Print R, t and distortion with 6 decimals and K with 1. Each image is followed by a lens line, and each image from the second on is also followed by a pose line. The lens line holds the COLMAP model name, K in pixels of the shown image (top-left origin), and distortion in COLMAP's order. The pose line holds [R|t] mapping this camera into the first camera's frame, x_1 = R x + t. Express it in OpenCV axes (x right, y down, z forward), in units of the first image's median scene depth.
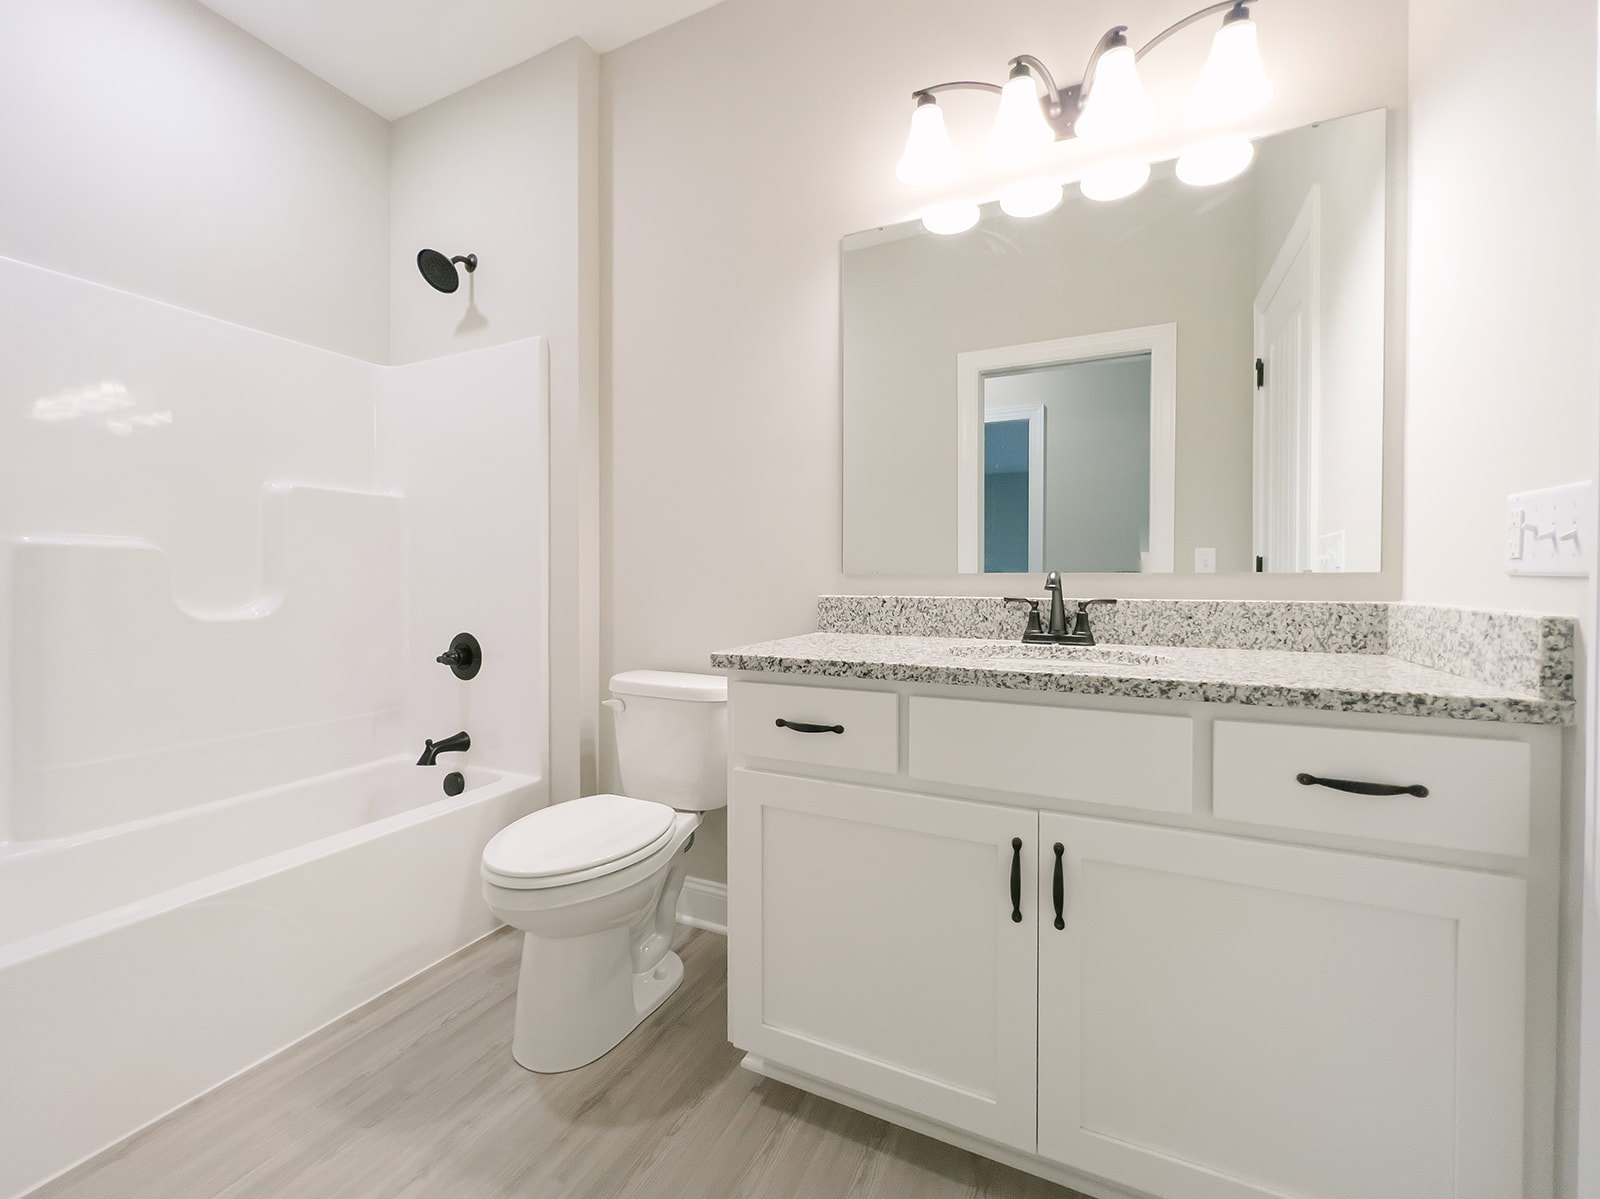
lens RADIAL K [[684.5, 0, 805.1], [0, 684.5, 583.7], [0, 0, 1]] dist [0.003256, 0.001144]
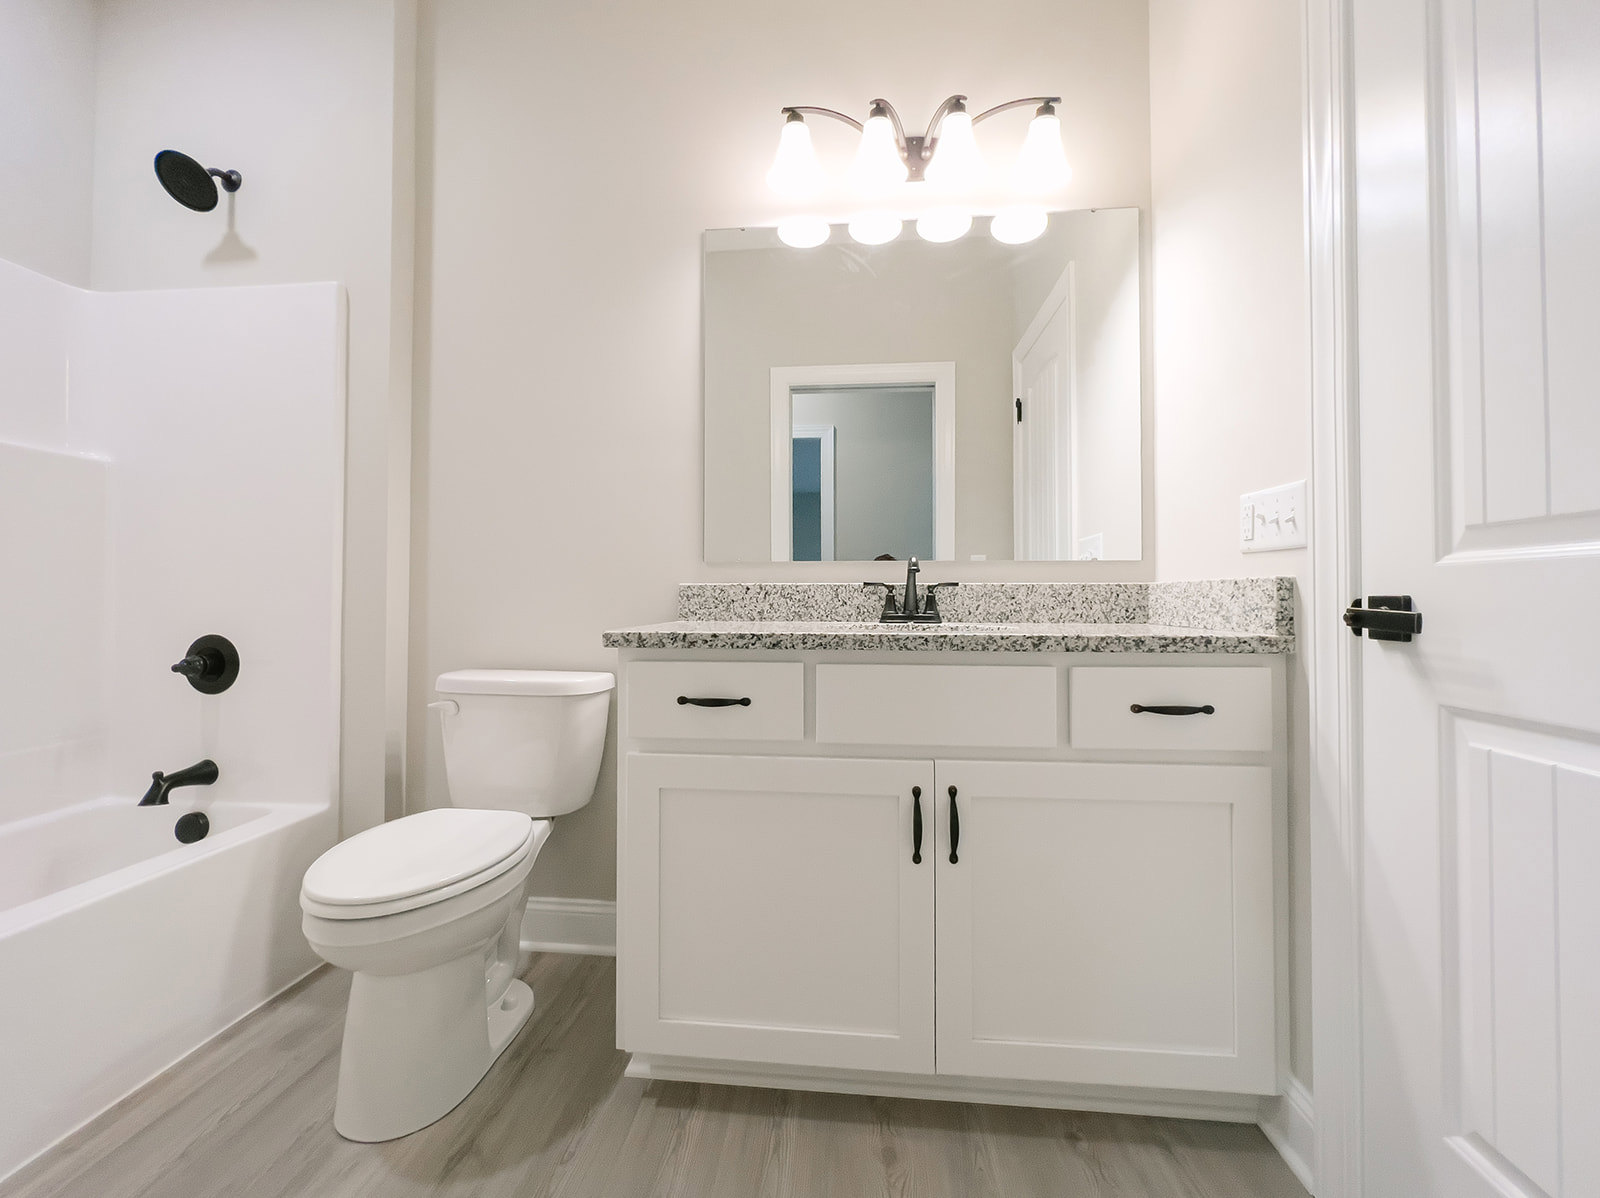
lens RADIAL K [[684.5, 0, 805.1], [0, 684.5, 583.2], [0, 0, 1]] dist [0.003256, 0.001144]
pose [[0.937346, 0.006082, 0.348347, -0.189173], [0.005297, 0.999483, -0.031702, 0.059946], [-0.348360, 0.031561, 0.936829, 0.014399]]
